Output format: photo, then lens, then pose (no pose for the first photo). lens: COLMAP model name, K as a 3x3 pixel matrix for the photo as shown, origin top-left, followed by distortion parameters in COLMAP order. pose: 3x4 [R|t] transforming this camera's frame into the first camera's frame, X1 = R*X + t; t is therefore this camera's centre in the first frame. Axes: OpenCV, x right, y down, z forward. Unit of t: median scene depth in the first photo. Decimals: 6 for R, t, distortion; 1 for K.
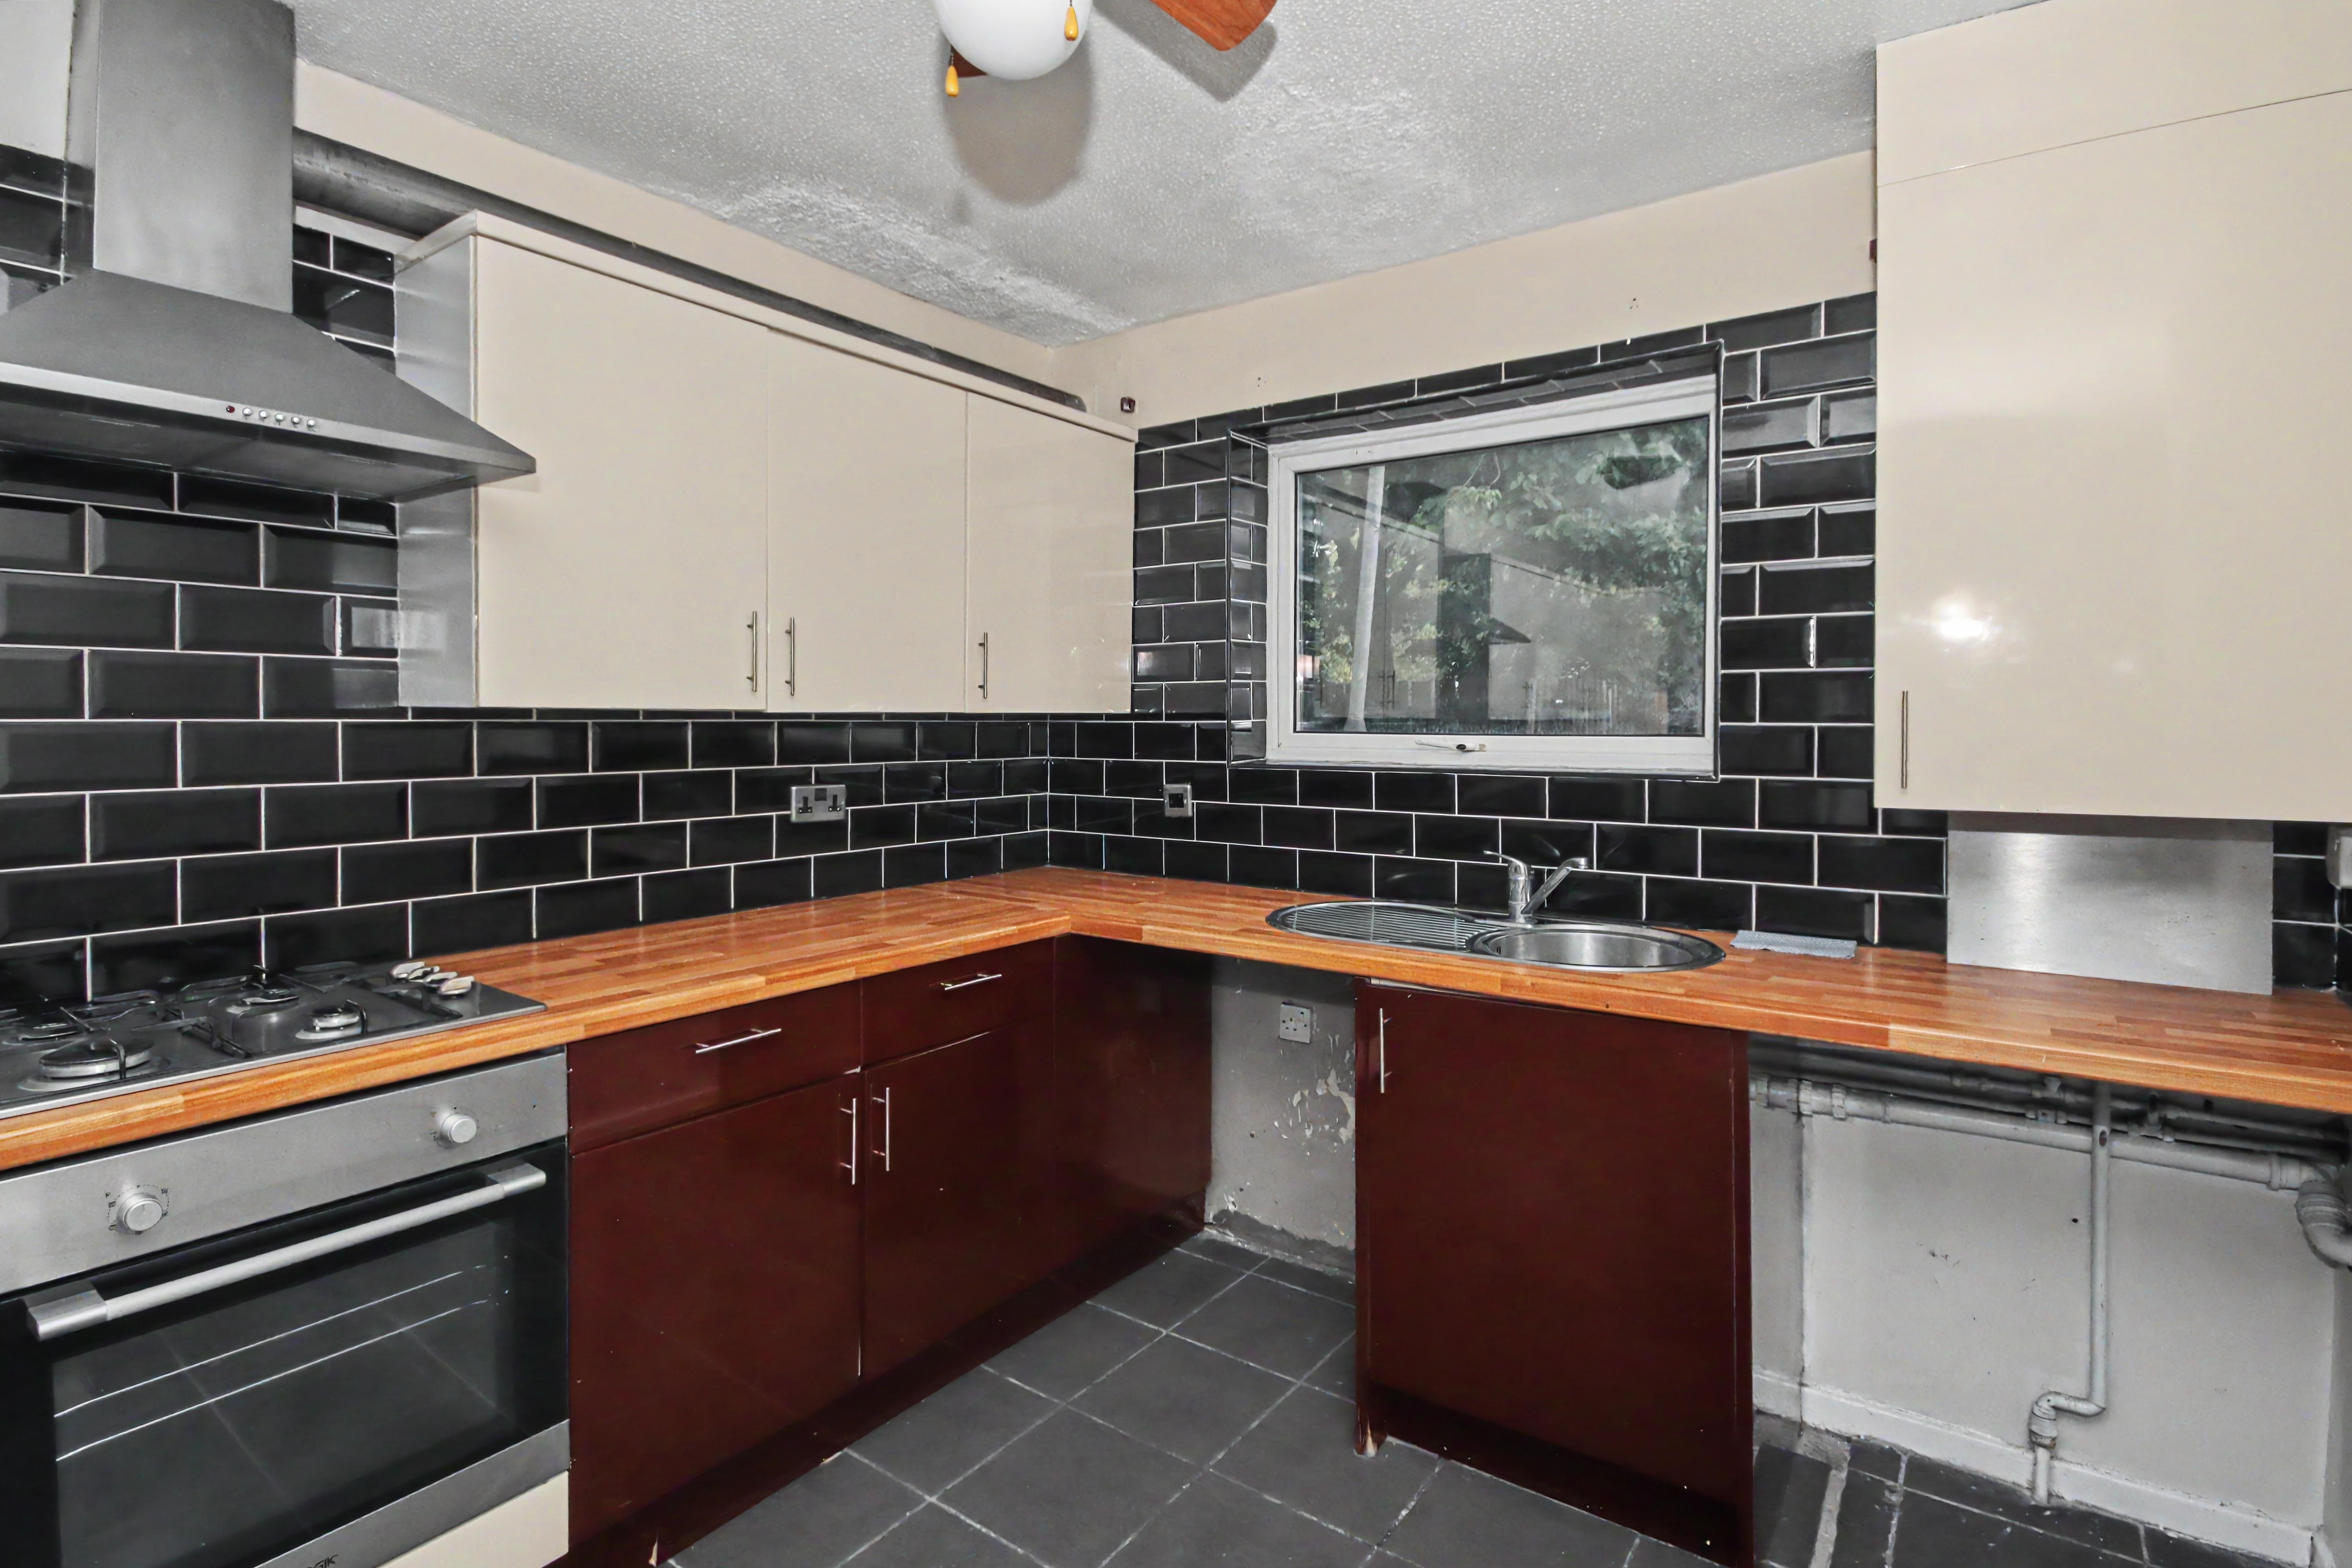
lens RADIAL K [[1147.6, 0, 1184.4], [0, 1147.6, 719.1], [0, 0, 1]] dist [0.001495, -0.000342]
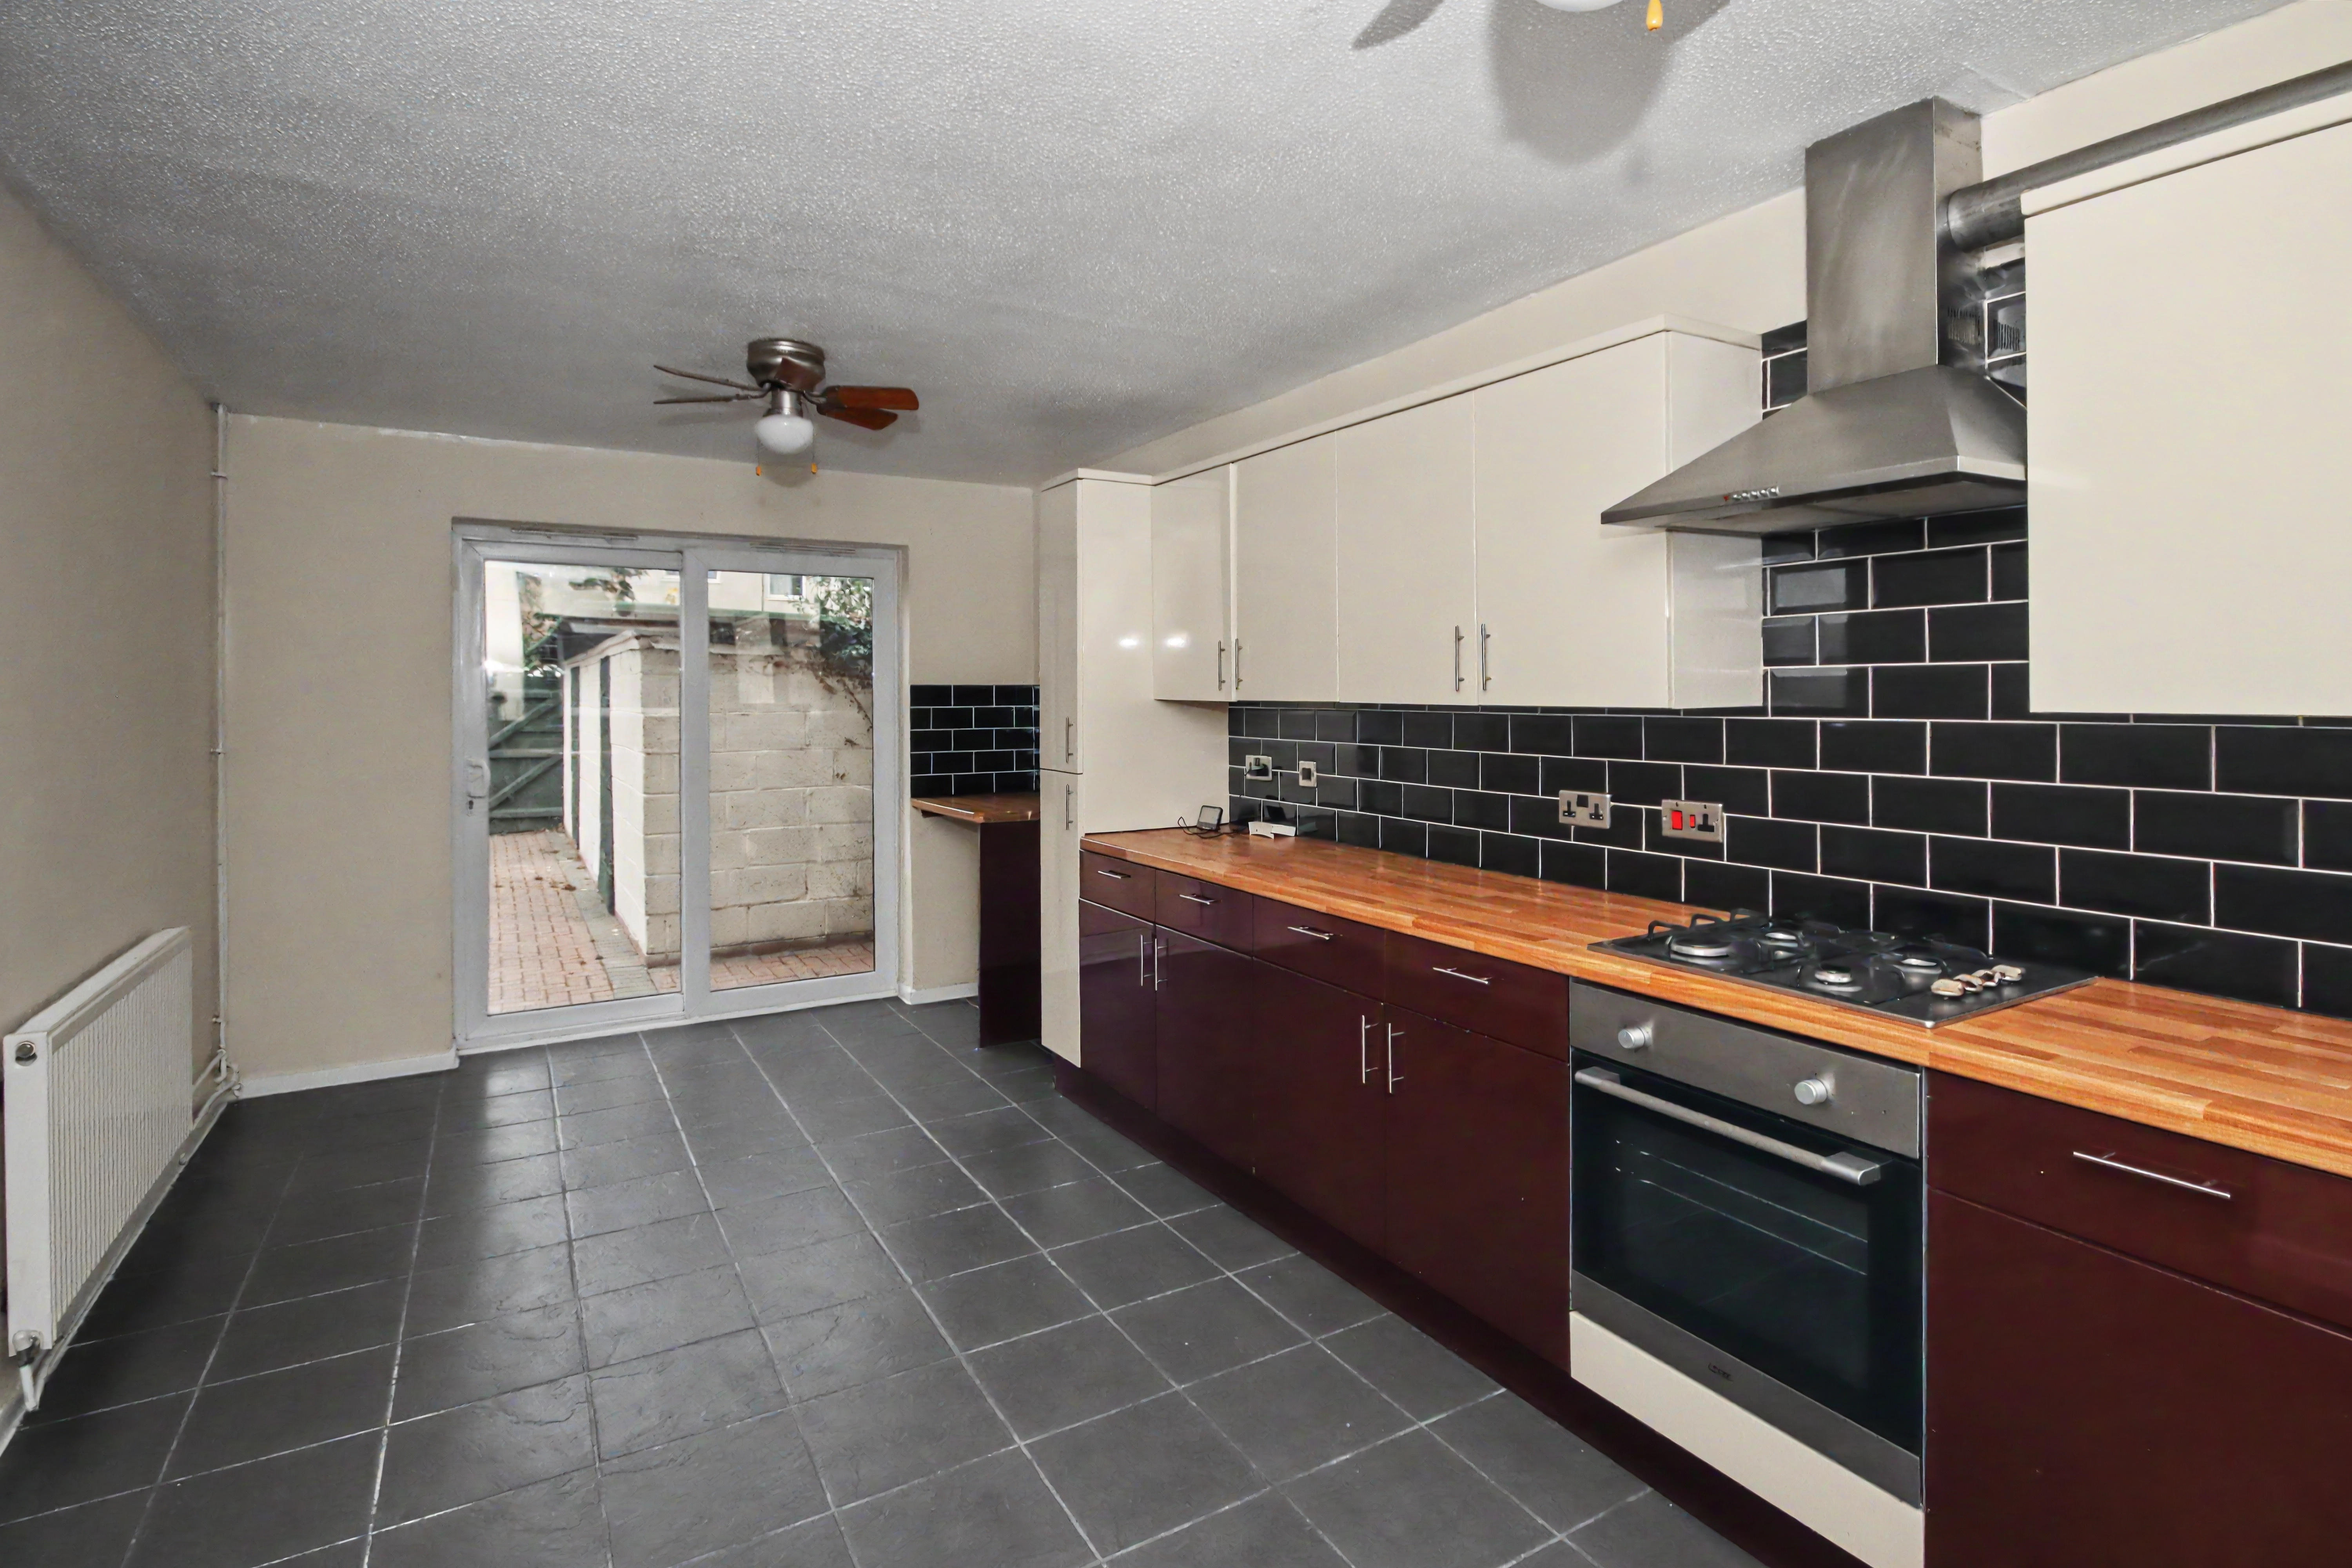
lens RADIAL K [[1072.8, 0, 1176.9], [0, 1072.8, 771.4], [0, 0, 1]] dist [0.066691, -0.000022]
pose [[-0.372036, 0.043391, -0.927203, 0.676164], [-0.019777, 0.998309, 0.054655, 0.004891], [0.928007, 0.038671, -0.370549, 0.976881]]
